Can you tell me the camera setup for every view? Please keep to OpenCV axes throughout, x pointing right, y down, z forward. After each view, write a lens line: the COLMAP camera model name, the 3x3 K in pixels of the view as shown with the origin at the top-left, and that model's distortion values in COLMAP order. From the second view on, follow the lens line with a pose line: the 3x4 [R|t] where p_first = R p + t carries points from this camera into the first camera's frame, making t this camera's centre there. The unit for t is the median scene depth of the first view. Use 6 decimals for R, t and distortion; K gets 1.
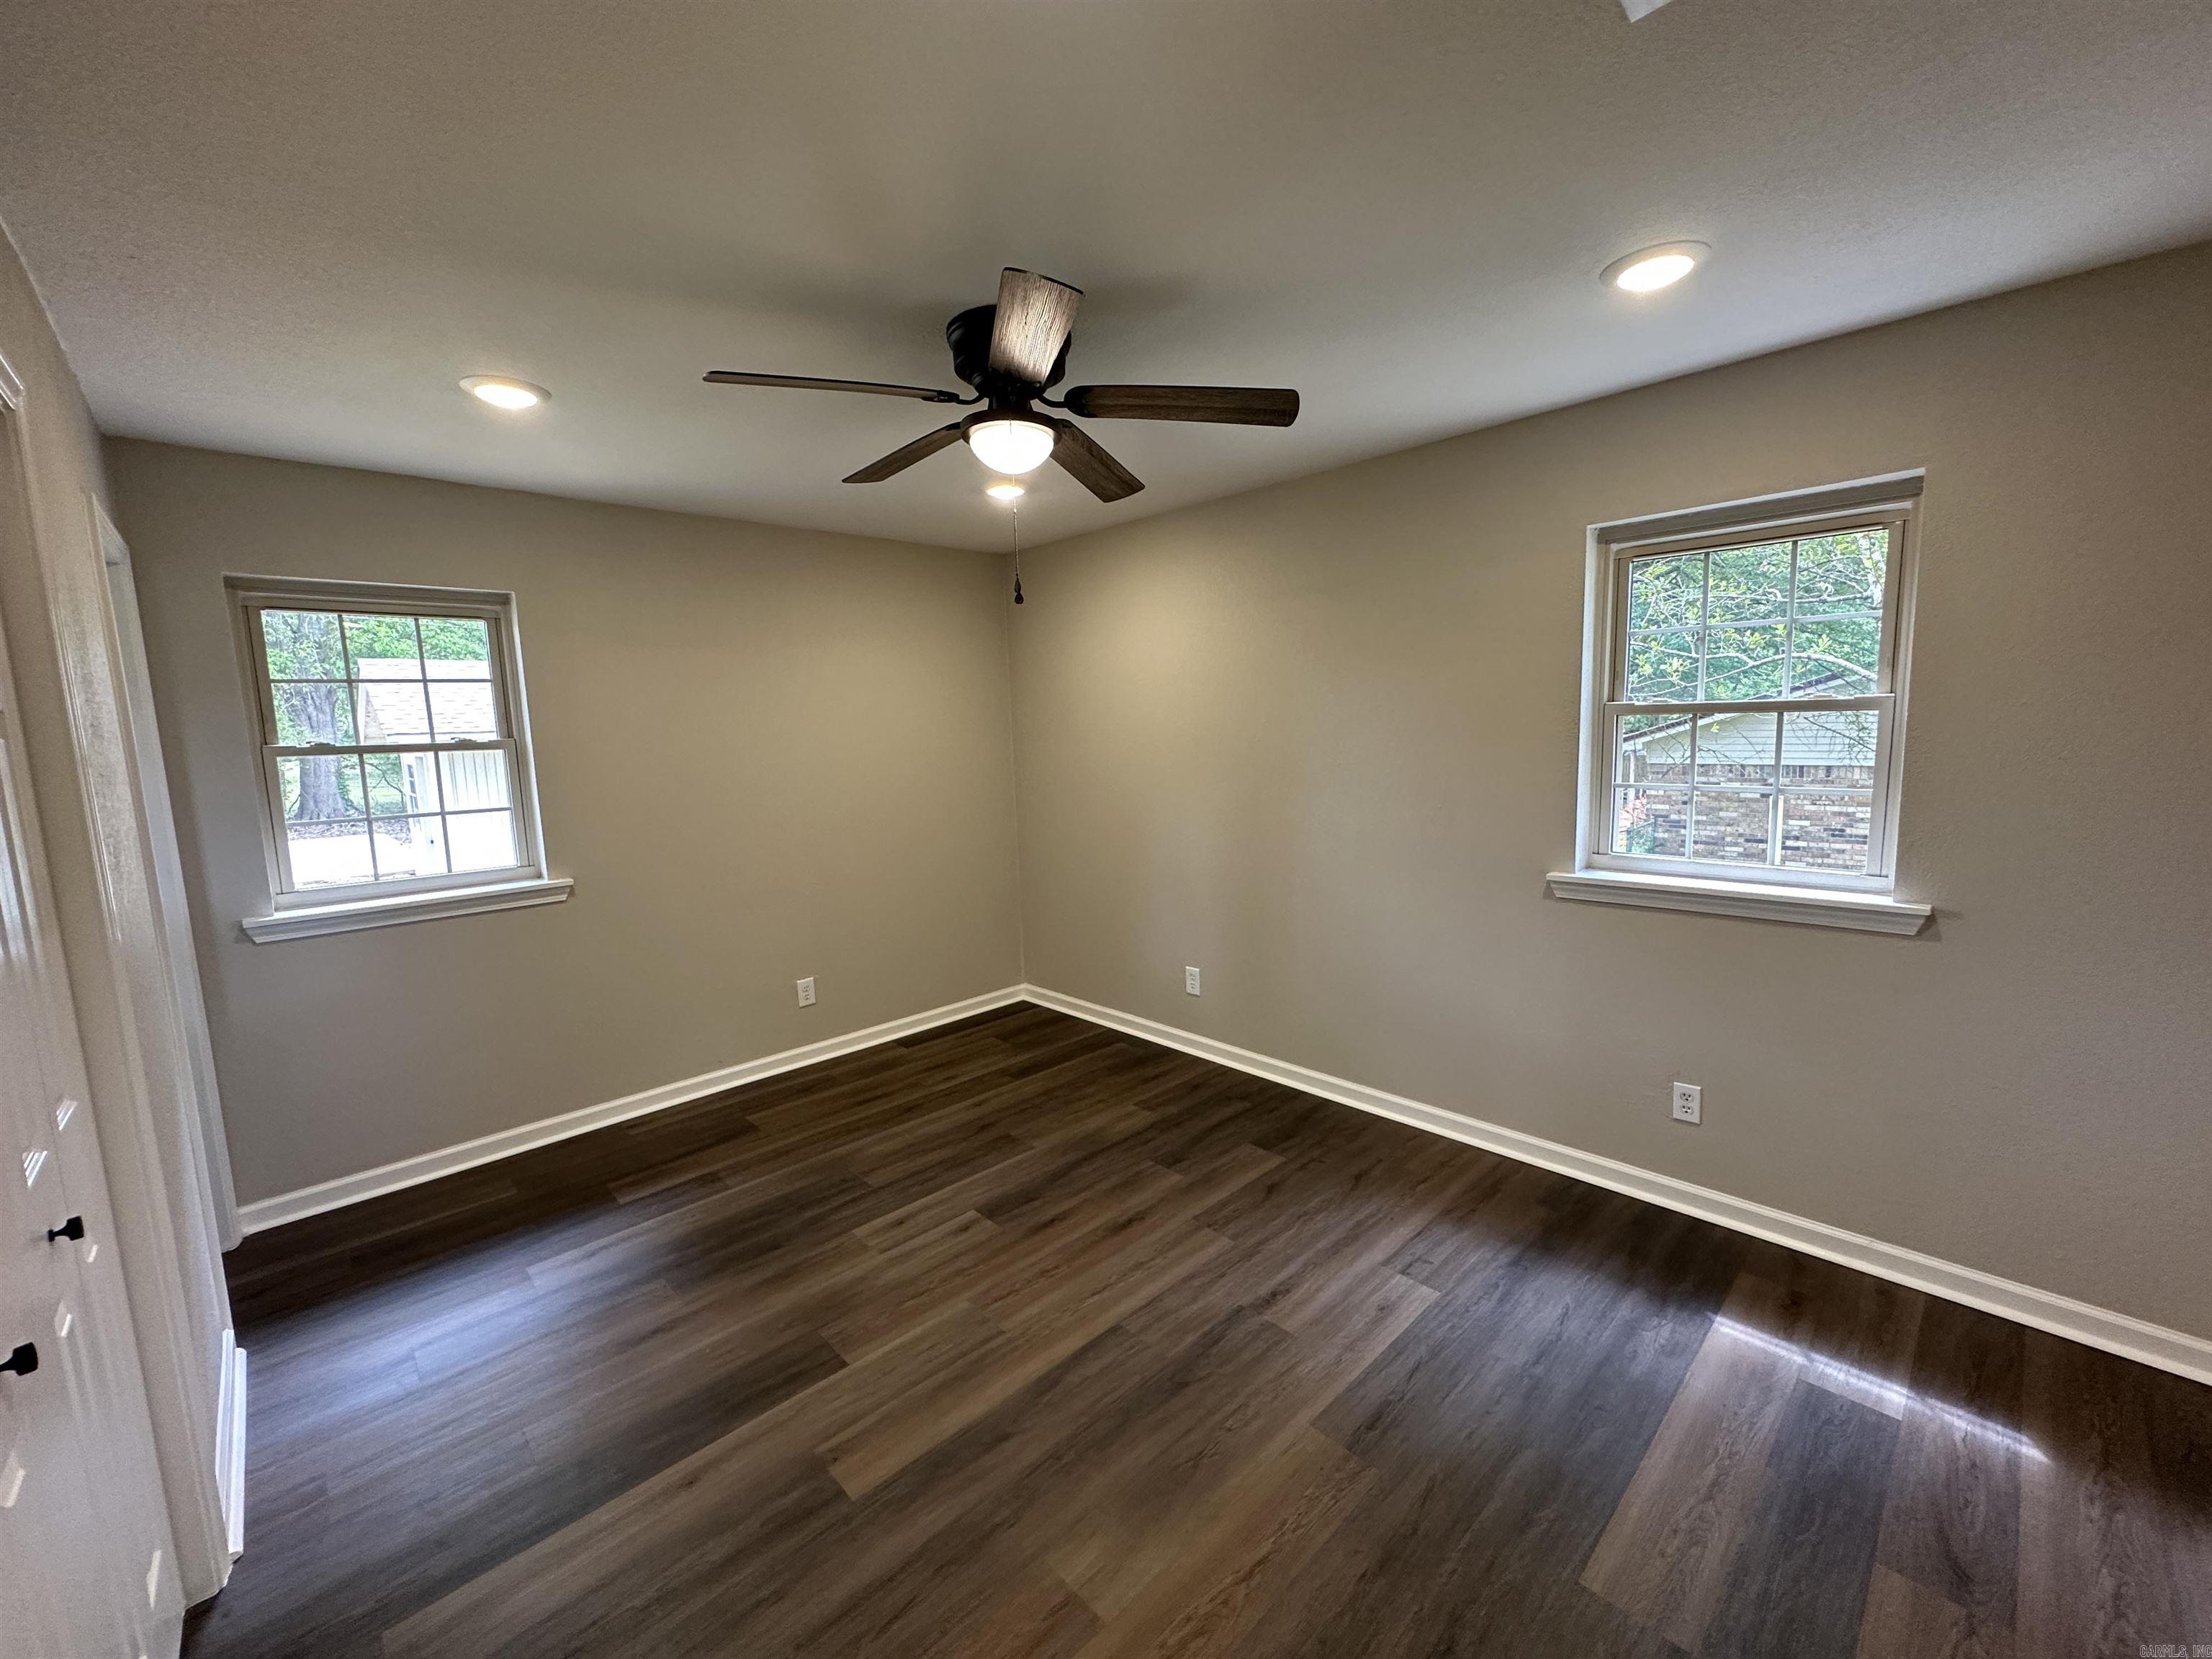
lens RADIAL K [[882.5, 0, 1099.8], [0, 882.5, 831.7], [0, 0, 1]] dist [-0.005064, 0.000712]
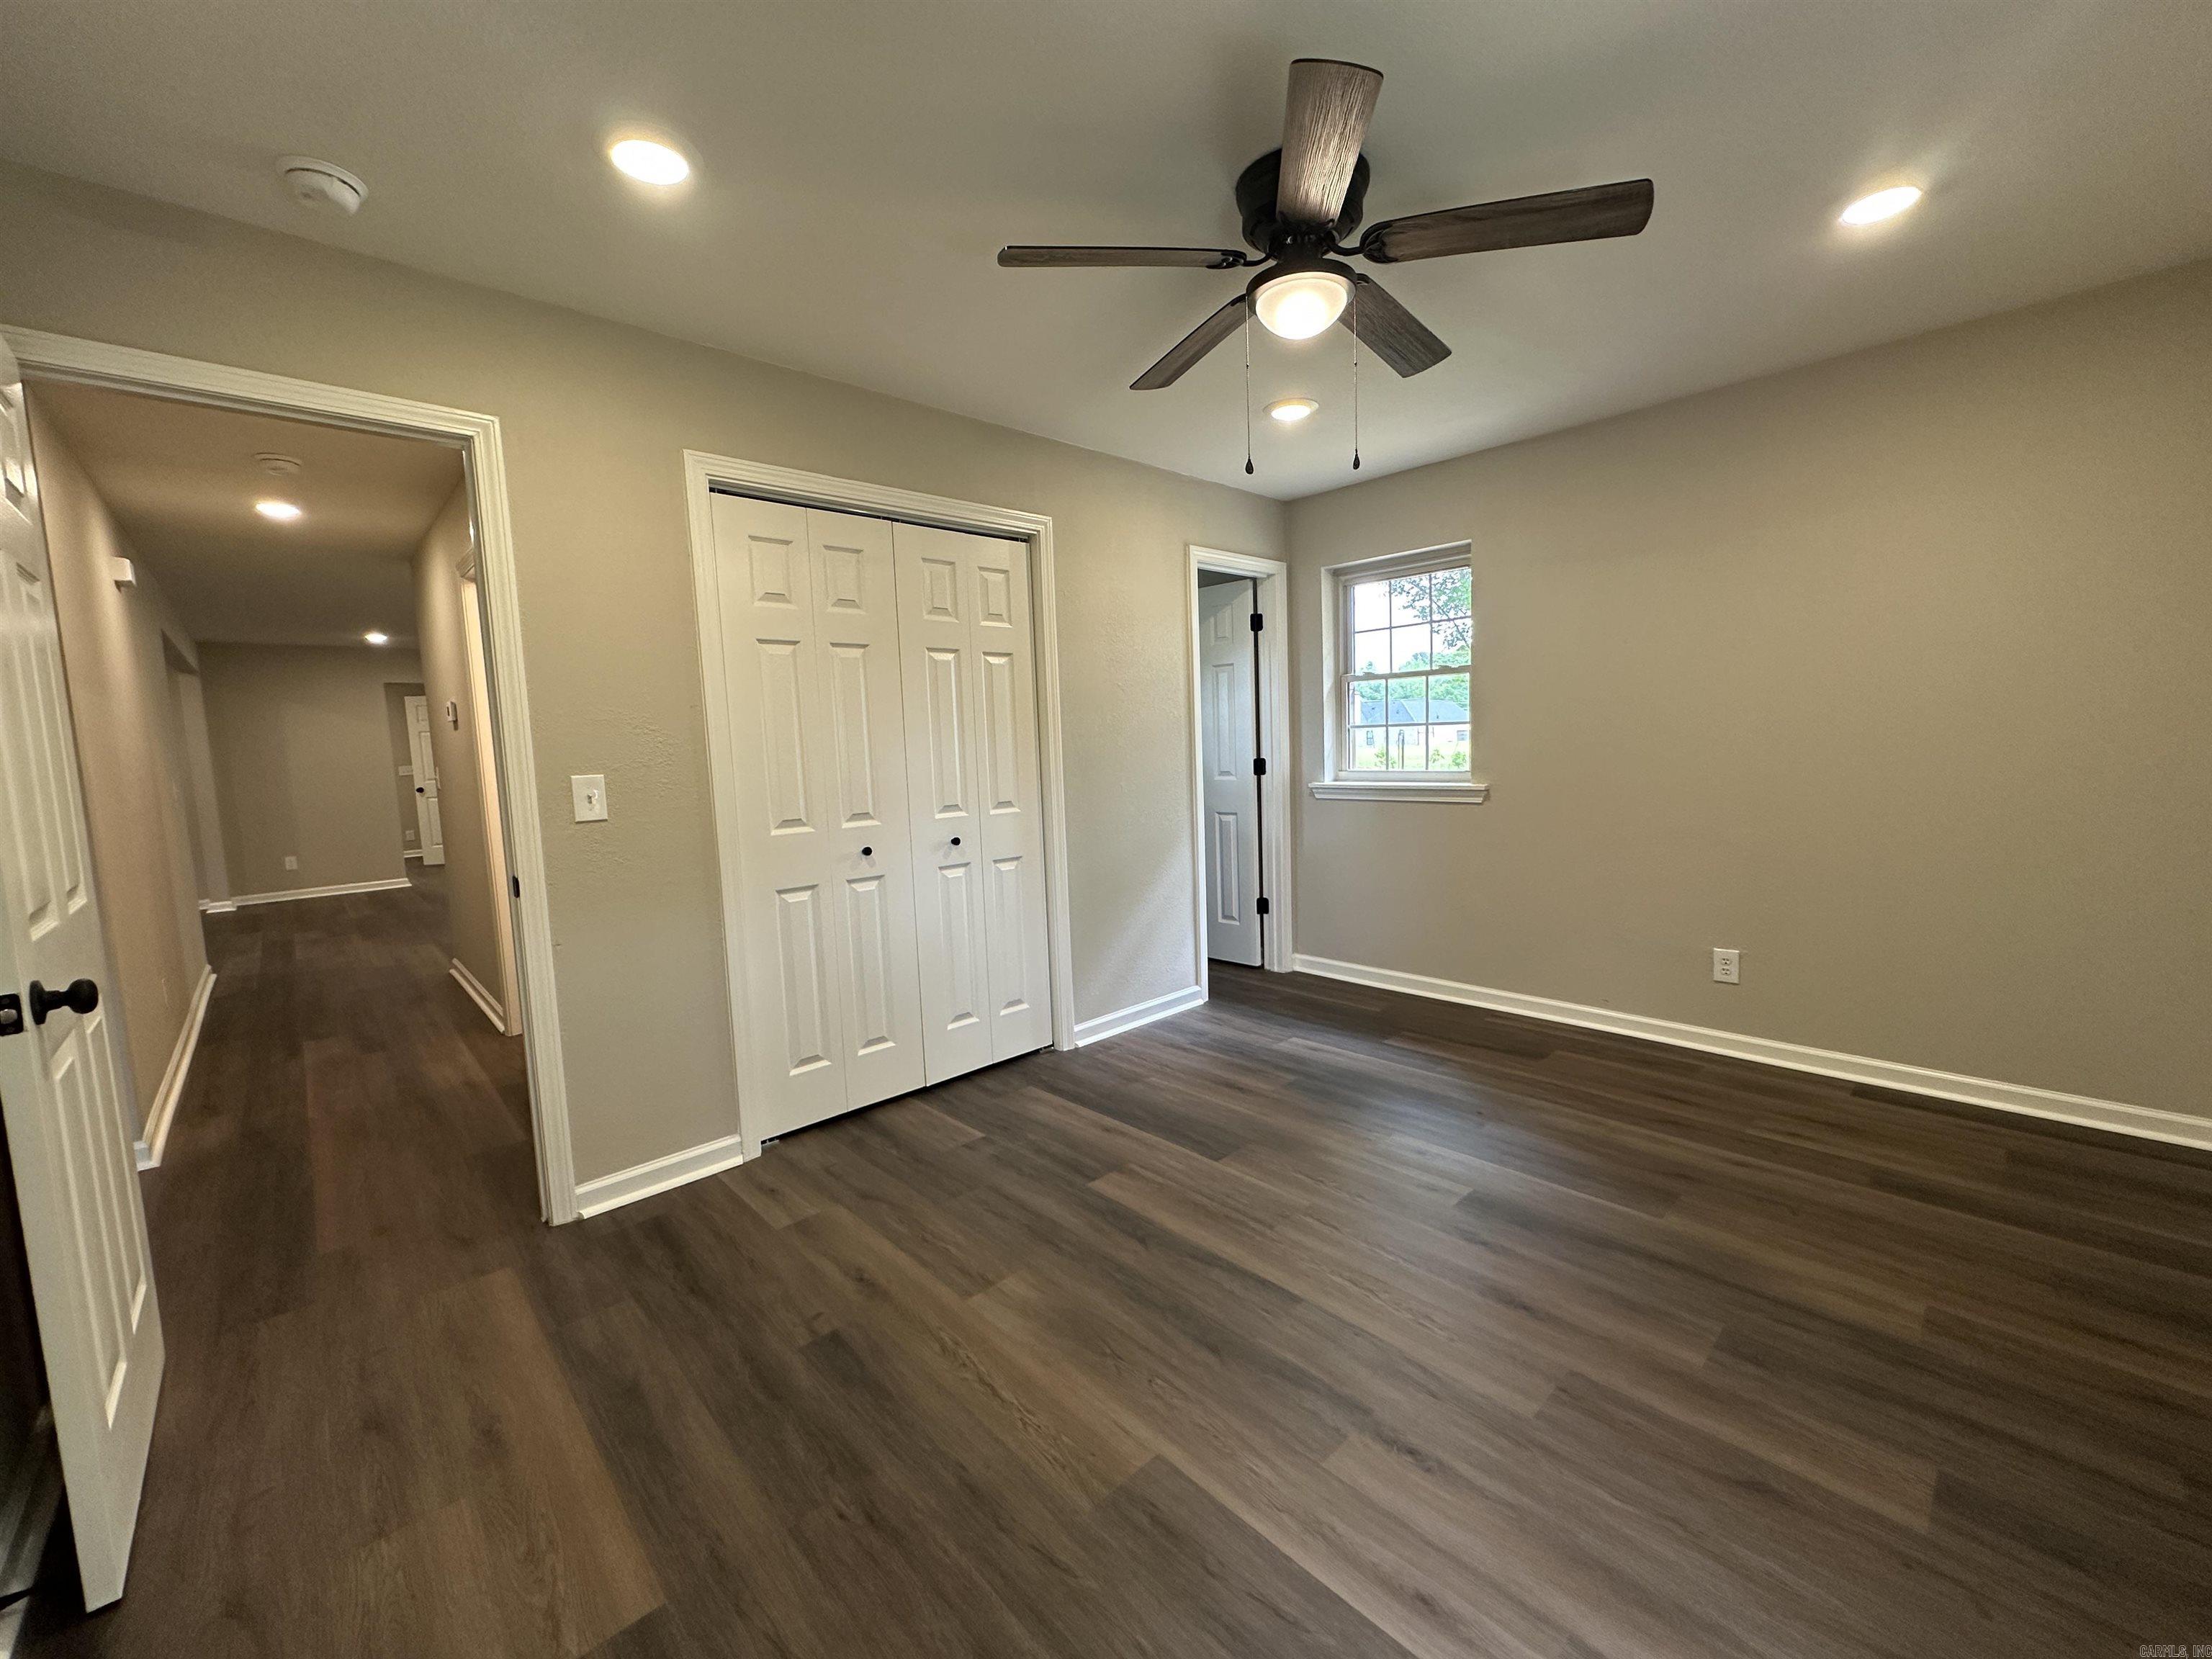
lens RADIAL K [[882.5, 0, 1112.1], [0, 882.5, 828.8], [0, 0, 1]] dist [-0.005064, 0.000712]
pose [[-0.005813, 0.131886, -0.991248, 0.638798], [-0.088344, 0.987321, 0.131881, 0.002707], [0.996073, 0.088337, 0.005912, 0.597905]]
